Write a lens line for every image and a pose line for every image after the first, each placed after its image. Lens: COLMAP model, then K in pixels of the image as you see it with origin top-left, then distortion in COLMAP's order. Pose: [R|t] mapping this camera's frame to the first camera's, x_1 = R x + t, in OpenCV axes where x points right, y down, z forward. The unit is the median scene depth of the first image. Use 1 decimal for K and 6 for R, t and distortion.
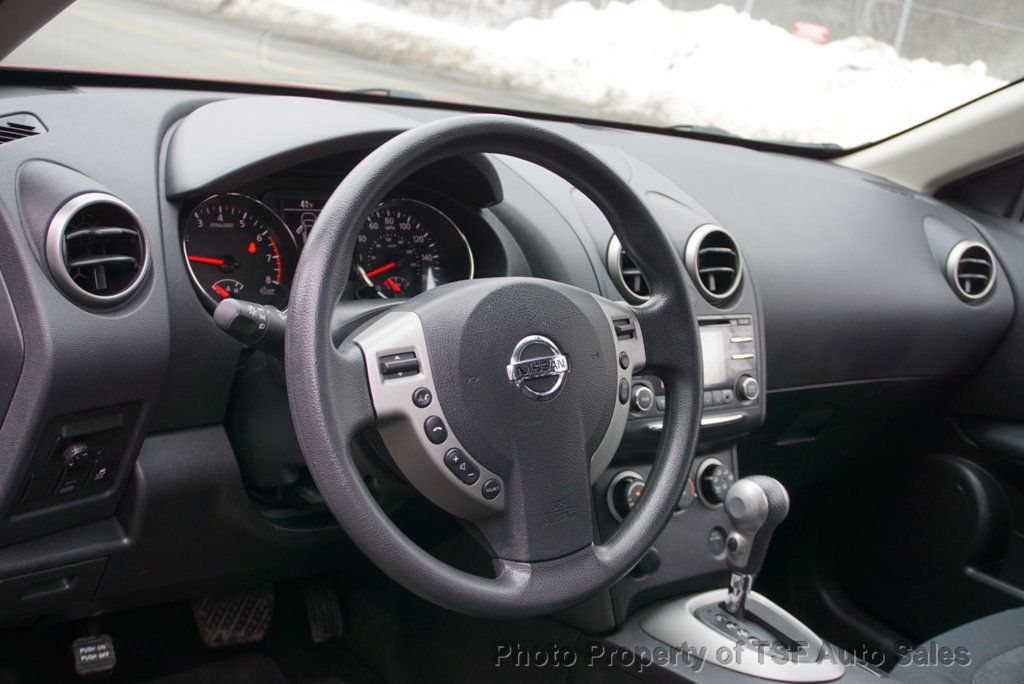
lens RADIAL K [[1116.4, 0, 480.4], [0, 1116.4, 341.1], [0, 0, 1]] dist [-0.005515, 0.012353]
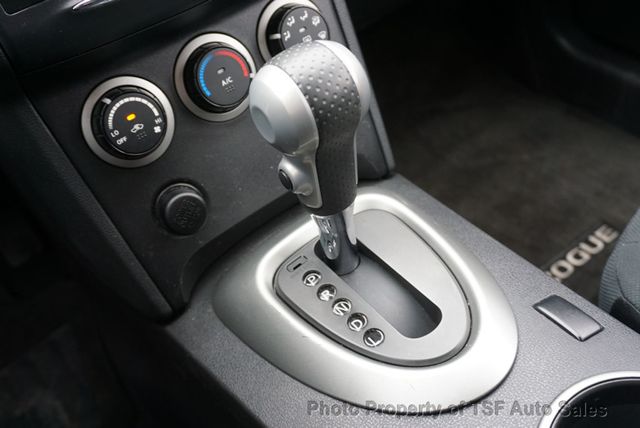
lens RADIAL K [[677.1, 0, 320.0], [0, 677.1, 214.0], [0, 0, 1]] dist [-0.056459, -0.012978]
pose [[0.959246, -0.227282, -0.167899, 0.286624], [0.279909, 0.845676, 0.454405, 0.048243], [0.038710, -0.482882, 0.874829, 0.680354]]
